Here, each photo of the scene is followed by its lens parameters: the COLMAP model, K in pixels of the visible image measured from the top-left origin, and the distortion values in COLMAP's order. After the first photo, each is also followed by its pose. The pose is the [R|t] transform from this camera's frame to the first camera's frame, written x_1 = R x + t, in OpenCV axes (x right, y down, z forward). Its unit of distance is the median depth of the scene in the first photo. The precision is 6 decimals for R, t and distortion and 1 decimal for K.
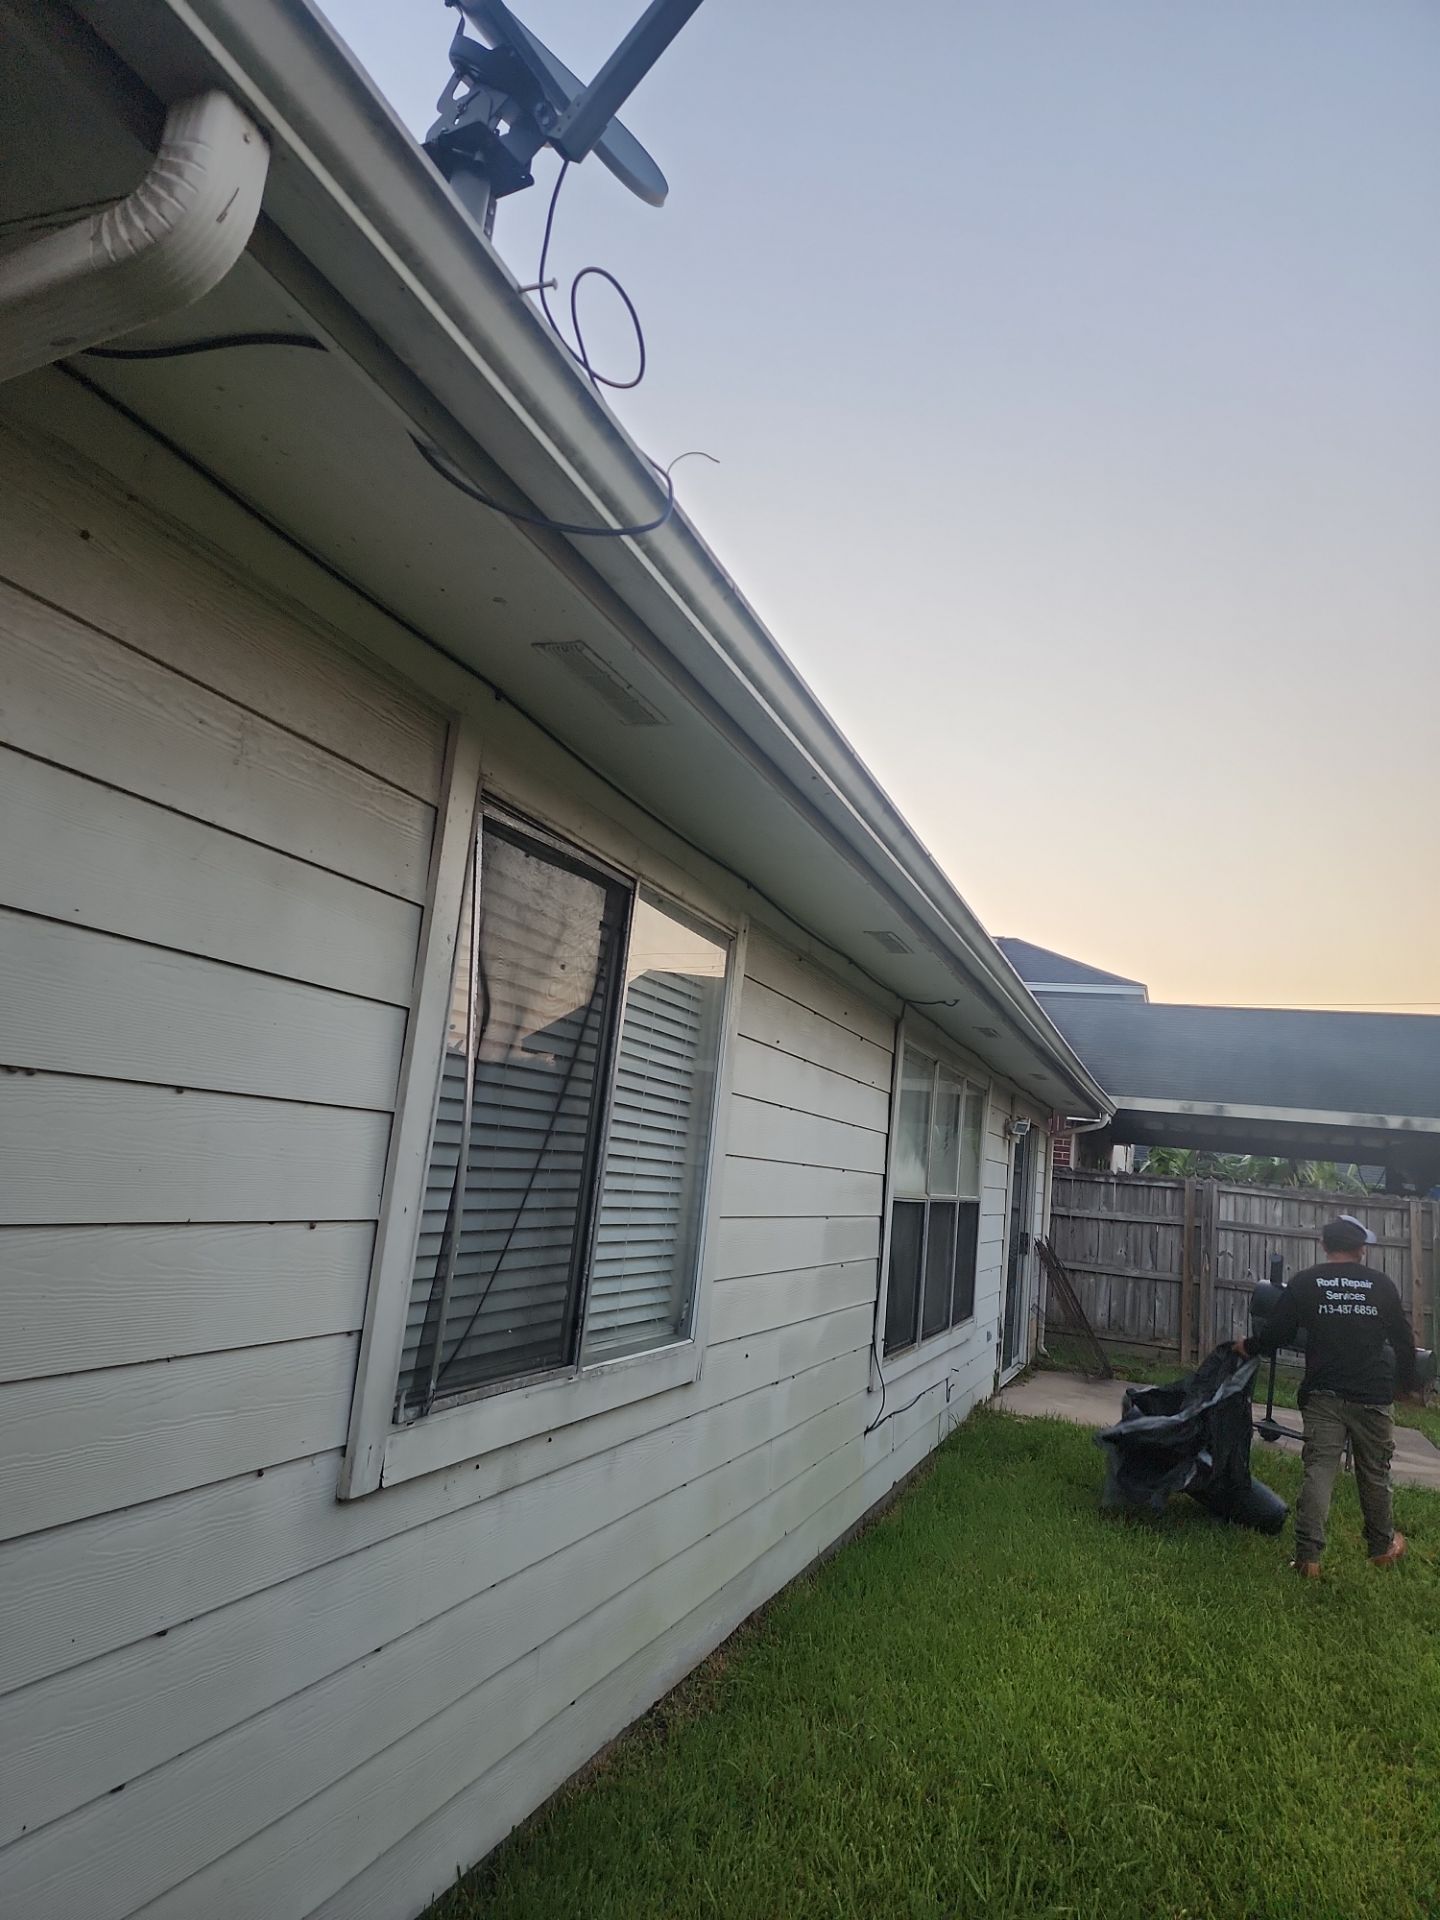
lens RADIAL K [[1262.4, 0, 696.7], [0, 1262.4, 981.9], [0, 0, 1]] dist [0.086805, -0.073190]
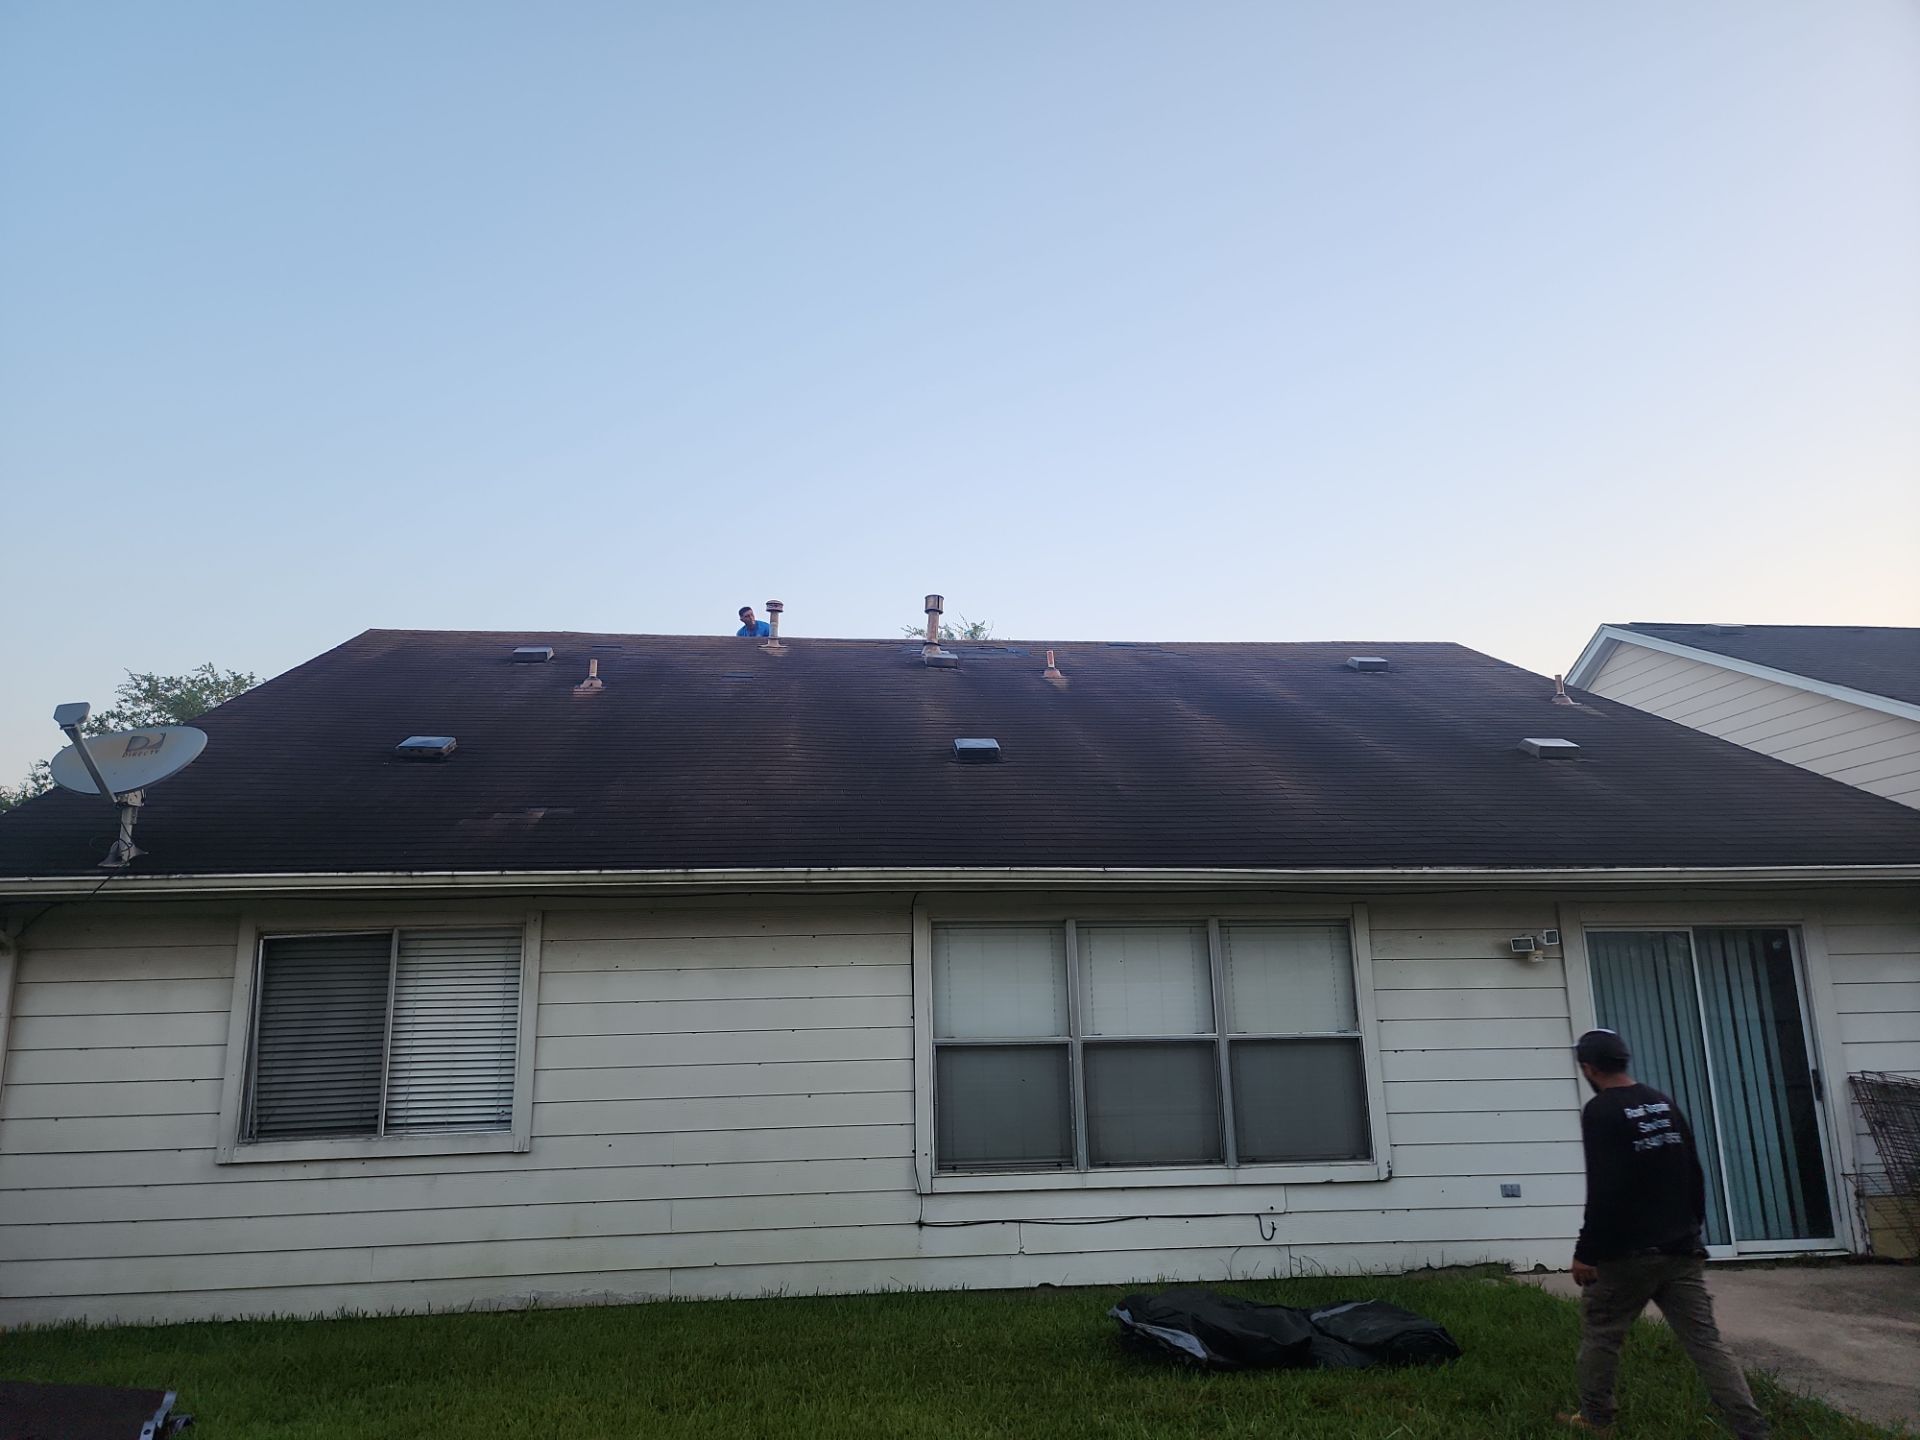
lens RADIAL K [[1262.4, 0, 960.0], [0, 1262.4, 720.0], [0, 0, 1]] dist [0.086805, -0.073190]
pose [[0.449217, -0.289257, -0.845301, 3.666475], [0.185704, 0.955704, -0.228348, 0.411507], [0.873910, -0.054398, 0.483035, 1.076414]]
